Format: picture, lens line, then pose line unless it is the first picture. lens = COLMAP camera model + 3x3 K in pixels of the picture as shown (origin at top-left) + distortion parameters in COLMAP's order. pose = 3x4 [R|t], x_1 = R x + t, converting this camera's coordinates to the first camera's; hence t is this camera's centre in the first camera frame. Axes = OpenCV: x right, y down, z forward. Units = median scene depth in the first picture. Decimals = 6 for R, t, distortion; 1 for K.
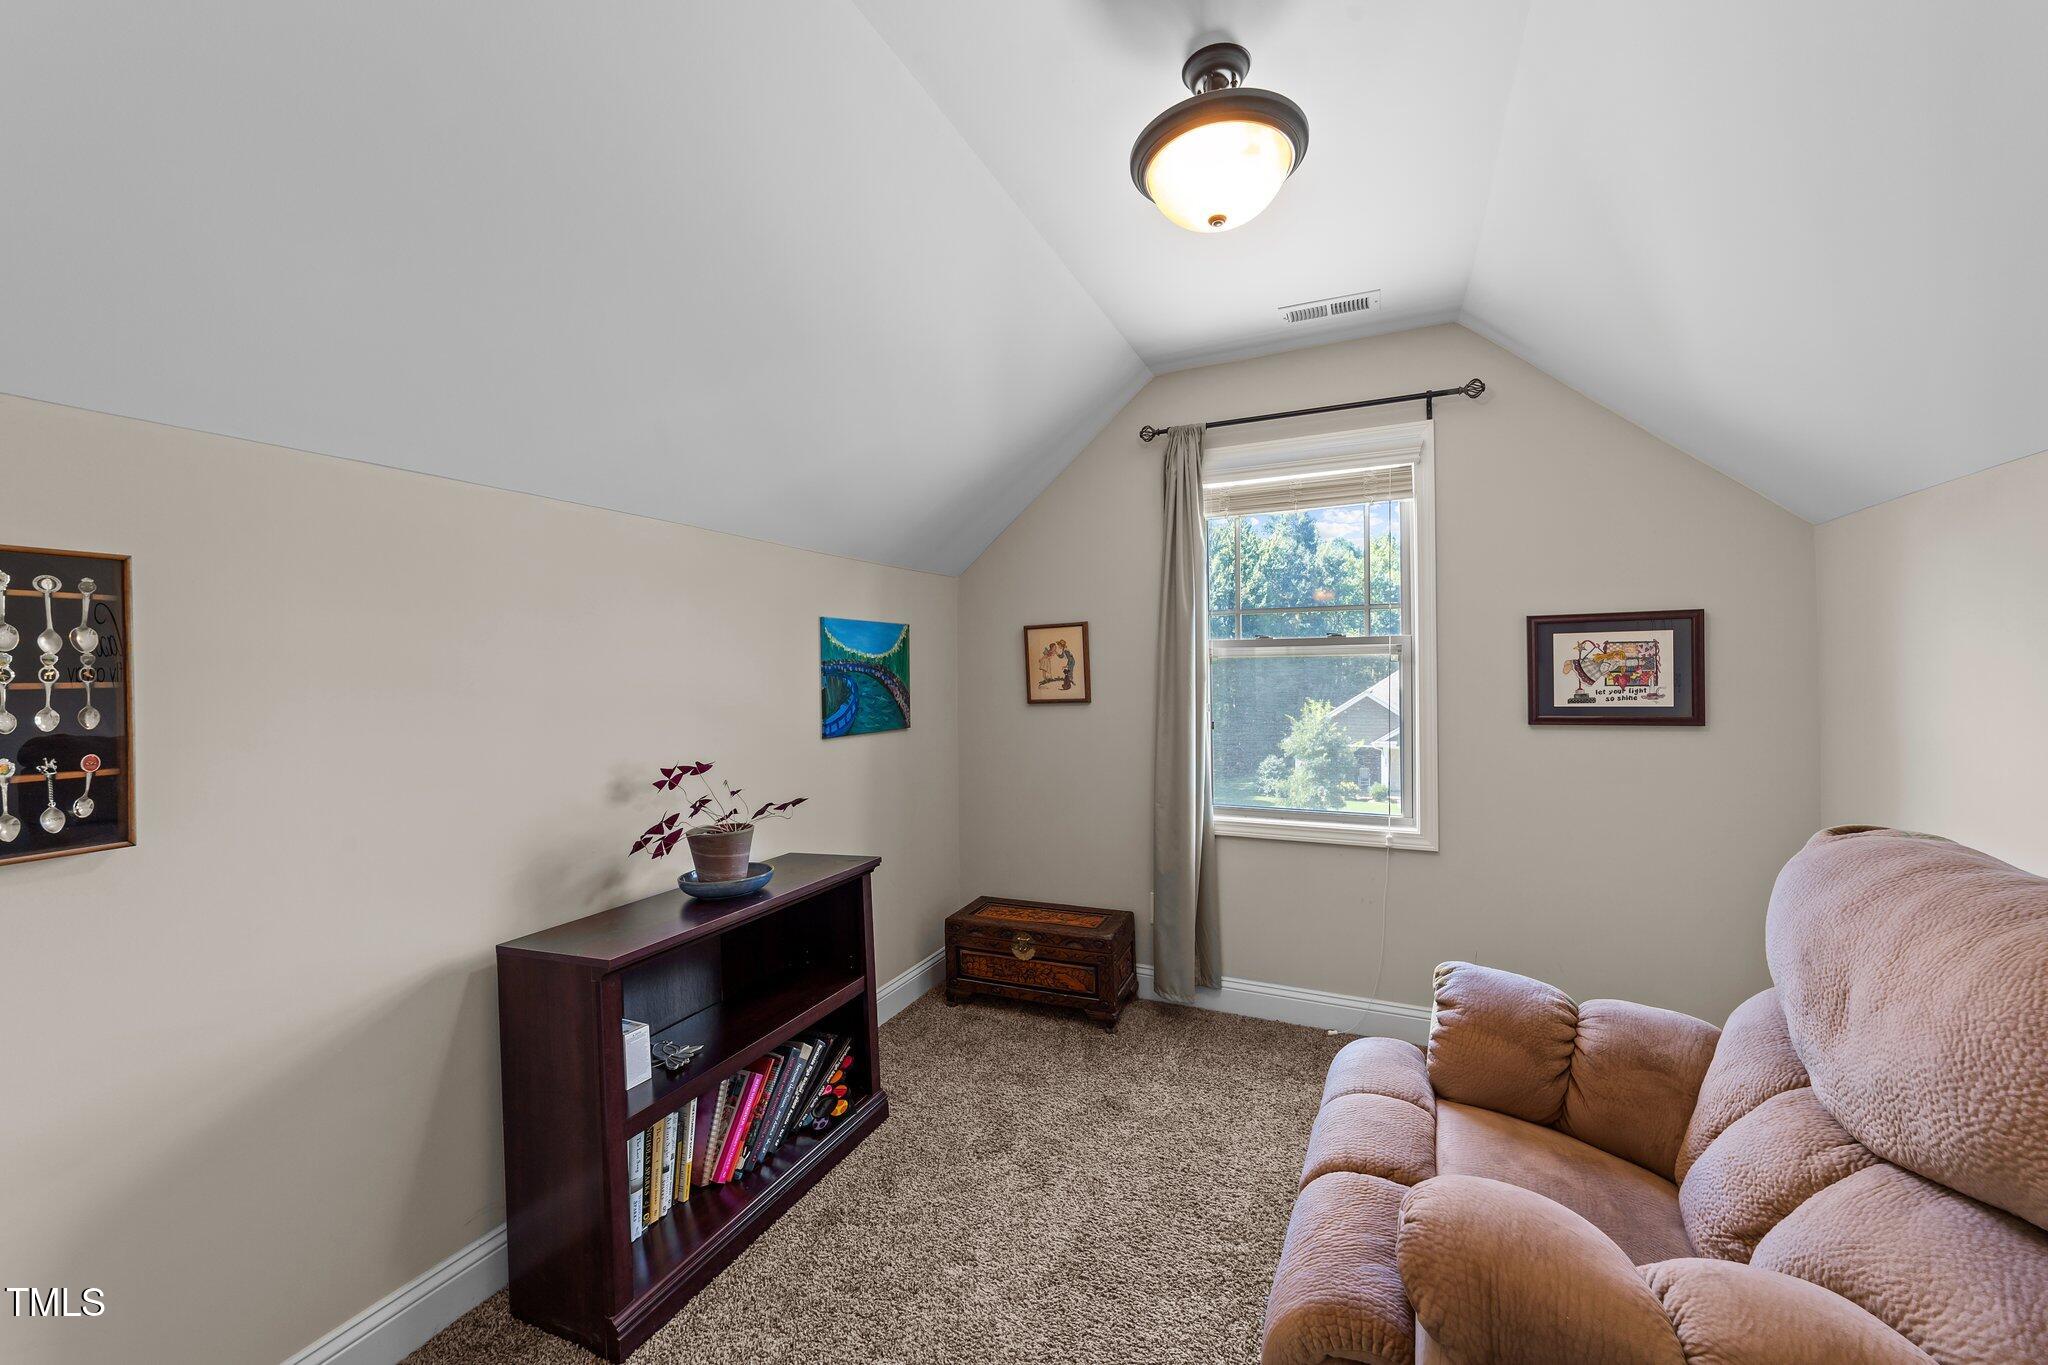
lens RADIAL K [[791.9, 0, 1024.6], [0, 791.9, 693.2], [0, 0, 1]] dist [-0.019910, 0.009076]
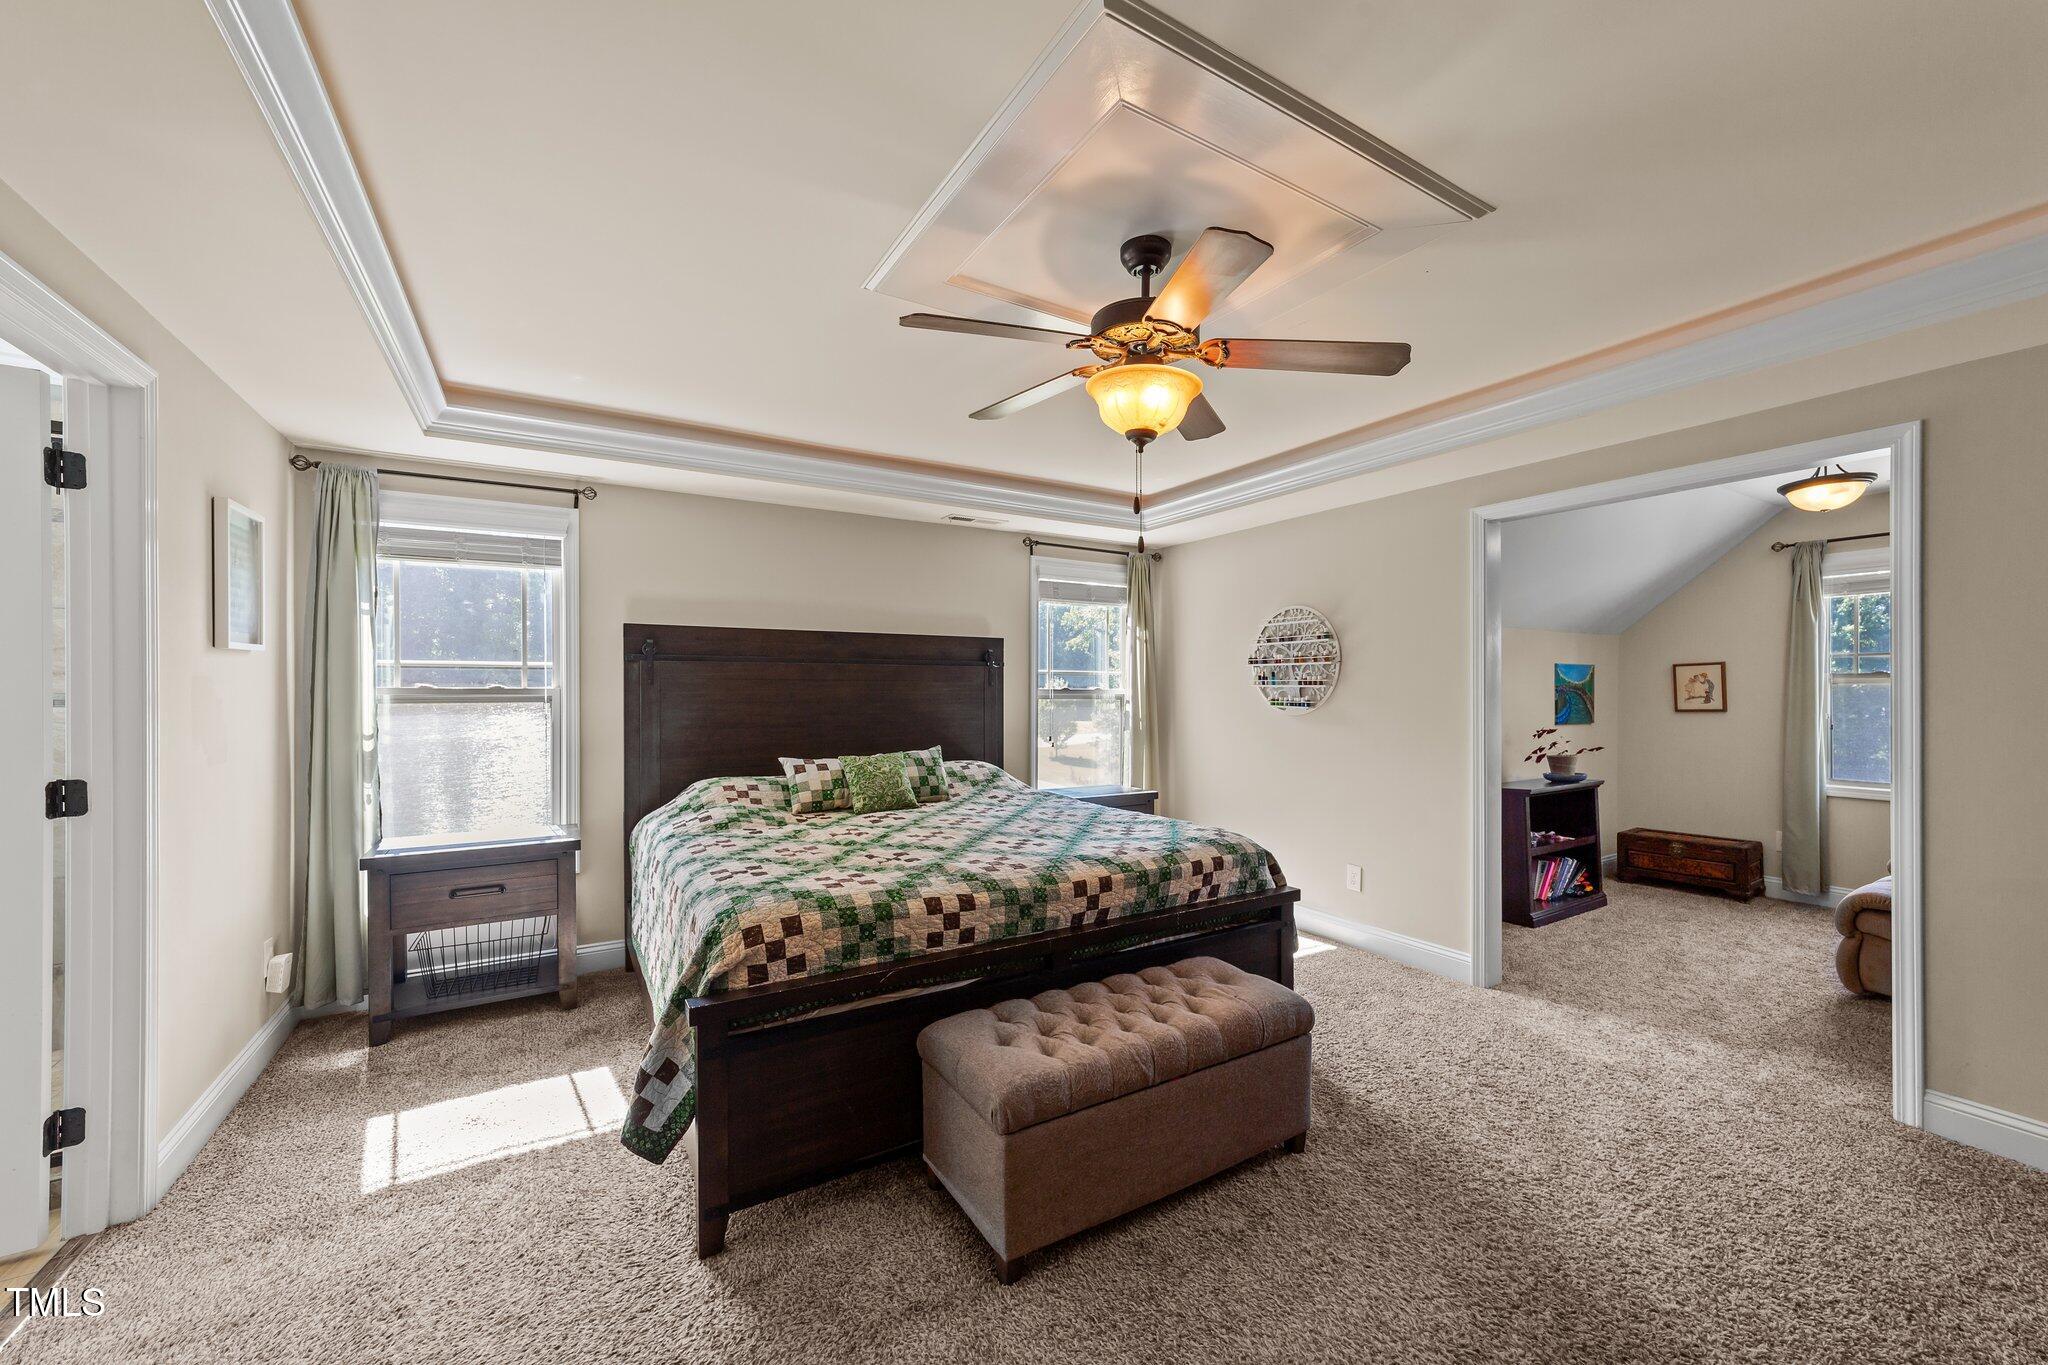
lens RADIAL K [[791.9, 0, 1016.5], [0, 791.9, 680.2], [0, 0, 1]] dist [-0.019910, 0.009076]
pose [[0.818831, 0.010466, -0.573939, -0.202076], [-0.019658, 0.999759, -0.009814, -0.009229], [0.573698, 0.019319, 0.818839, -1.233294]]
